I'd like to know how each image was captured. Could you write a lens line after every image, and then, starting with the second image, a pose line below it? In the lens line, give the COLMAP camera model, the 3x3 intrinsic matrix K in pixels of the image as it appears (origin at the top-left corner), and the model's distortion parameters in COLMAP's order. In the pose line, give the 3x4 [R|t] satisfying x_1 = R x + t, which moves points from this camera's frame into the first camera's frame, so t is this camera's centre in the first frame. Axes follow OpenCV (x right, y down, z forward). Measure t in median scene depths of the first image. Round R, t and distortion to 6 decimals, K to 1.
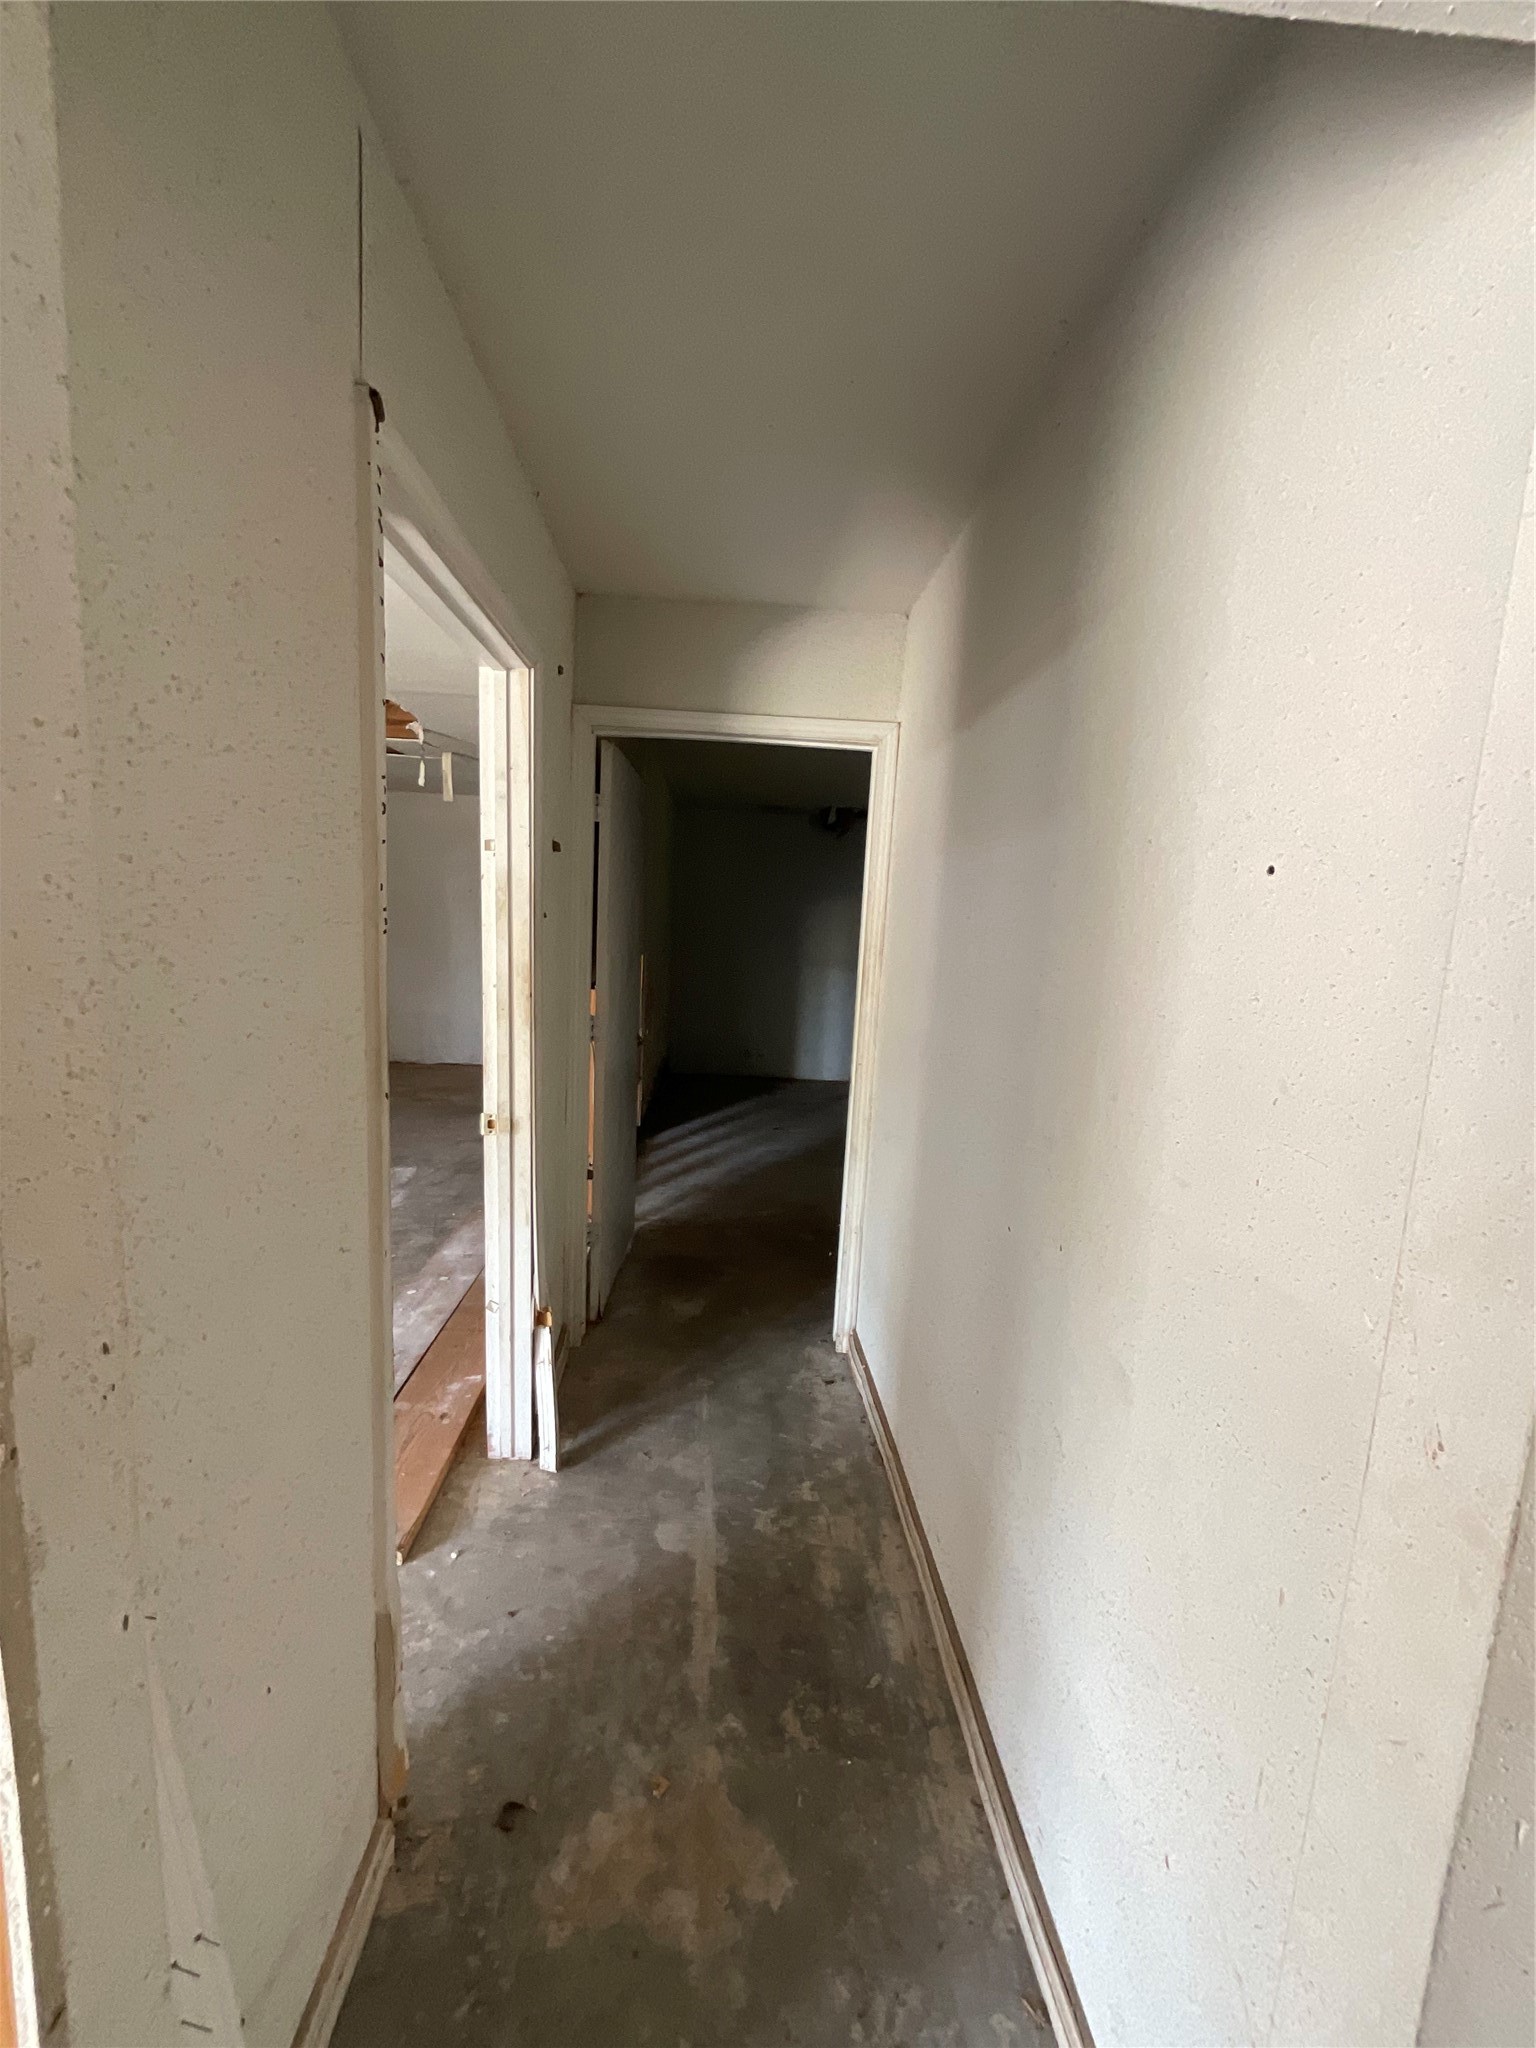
lens RADIAL K [[830.0, 0, 770.6], [0, 830.0, 1027.7], [0, 0, 1]] dist [-0.000281, 0.000207]
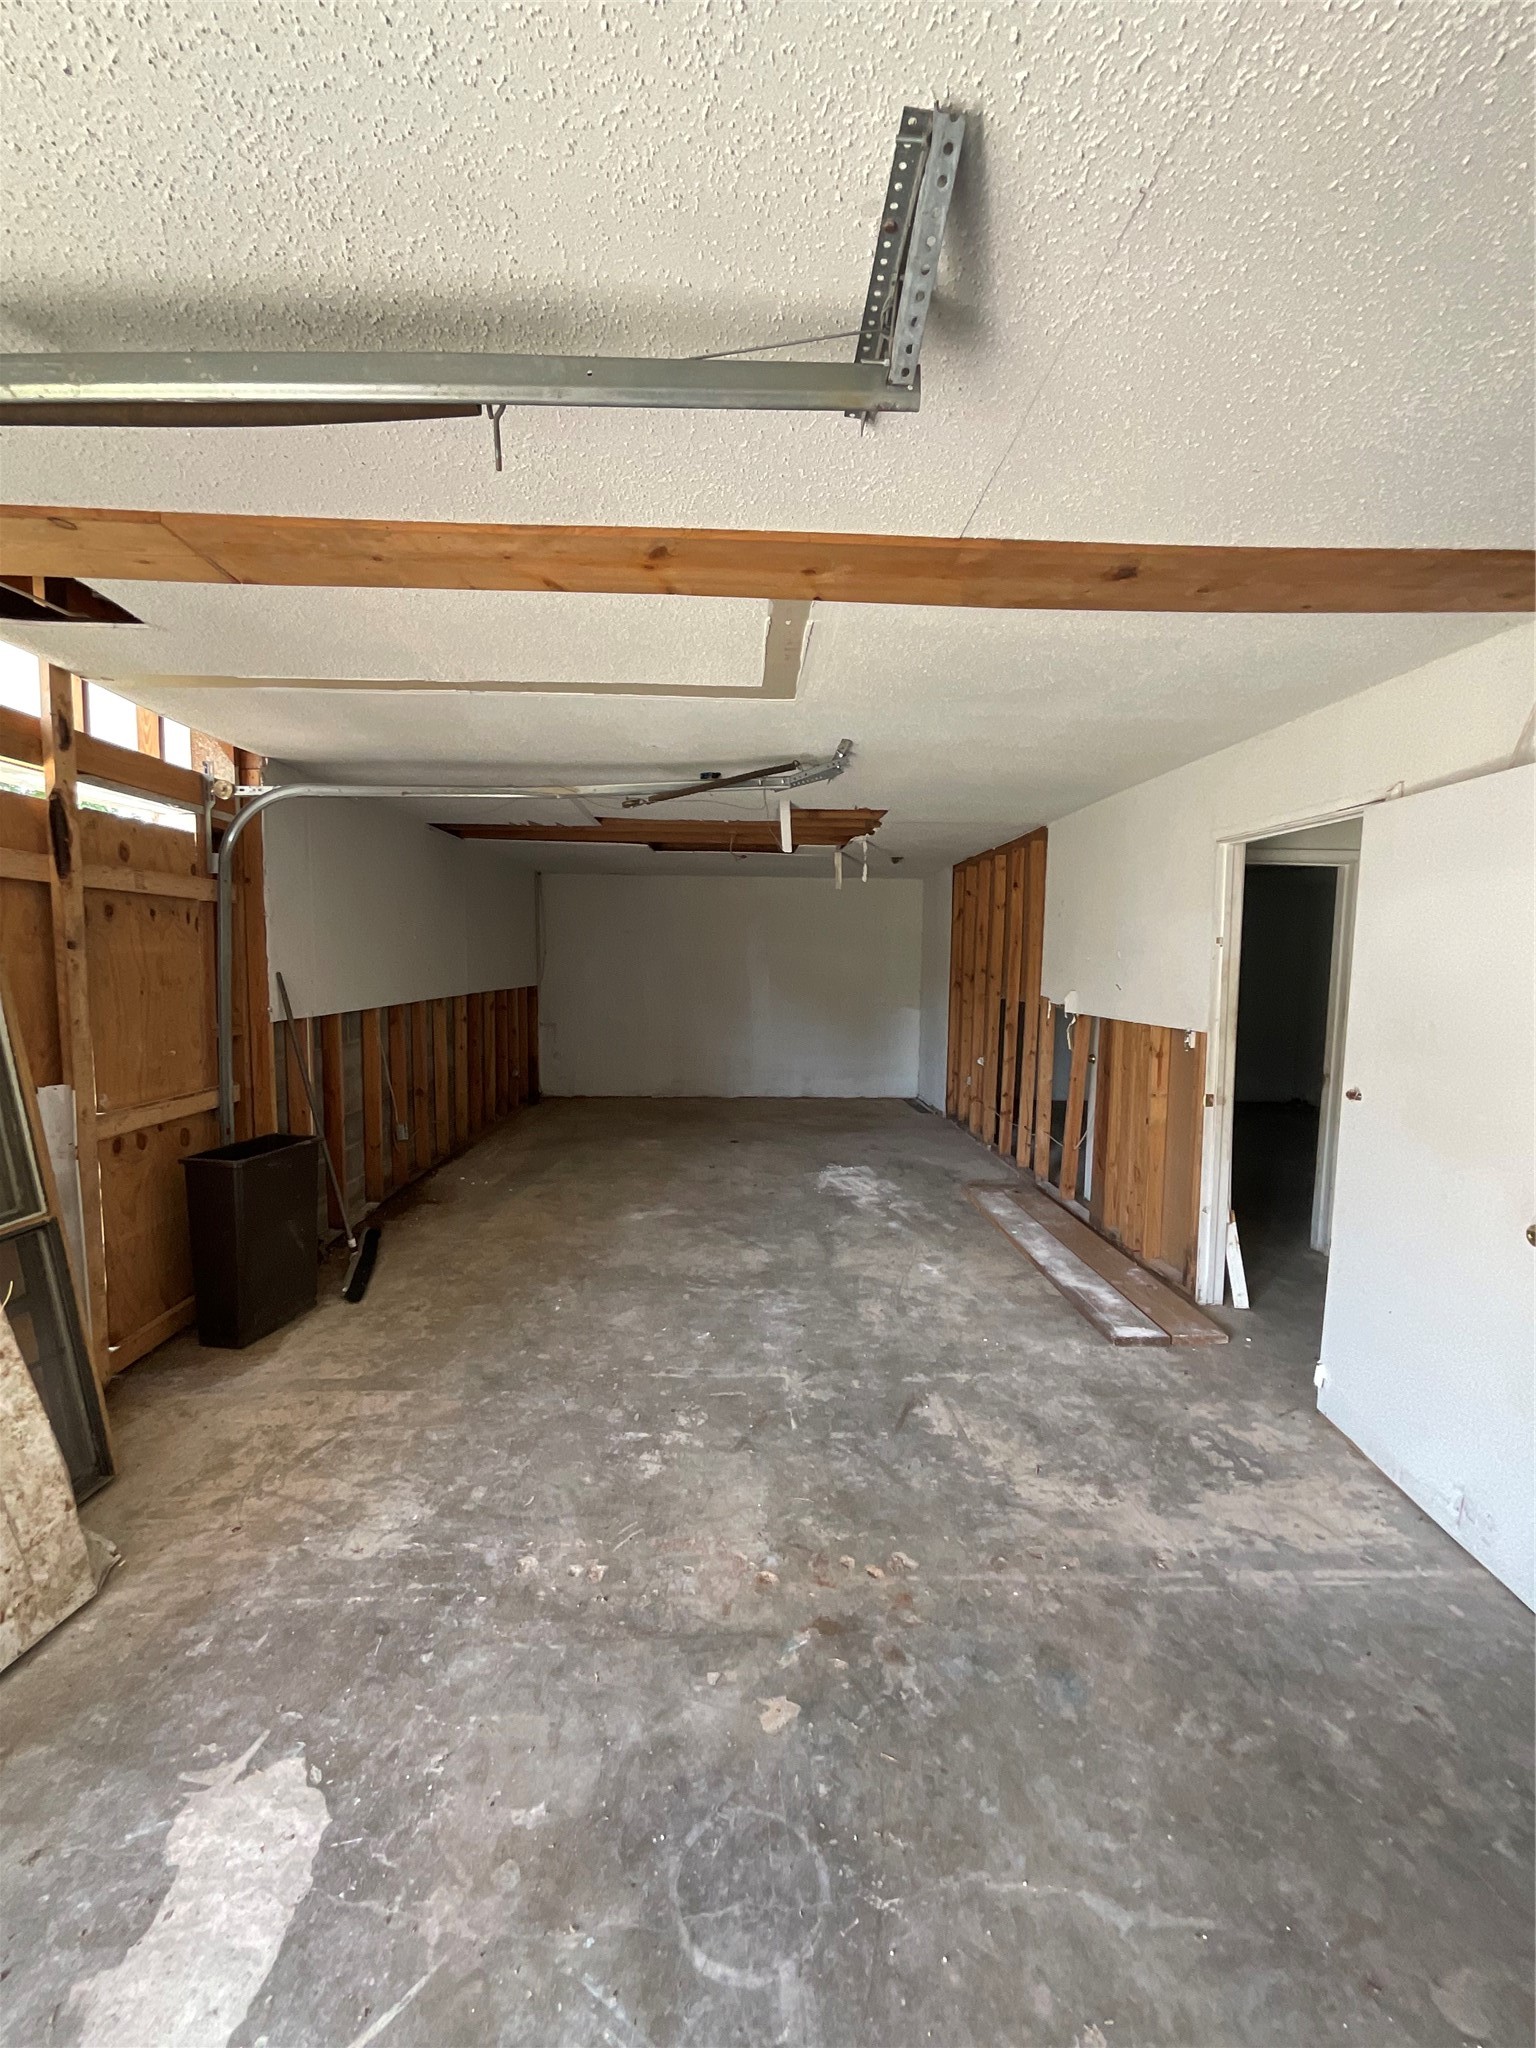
lens RADIAL K [[834.1, 0, 764.5], [0, 834.1, 1024.4], [0, 0, 1]] dist [-0.005138, 0.000749]
pose [[0.999151, -0.038297, -0.015189, -1.096297], [0.037448, 0.997908, -0.052690, 0.012378], [0.017175, 0.052077, 0.998495, -0.670413]]
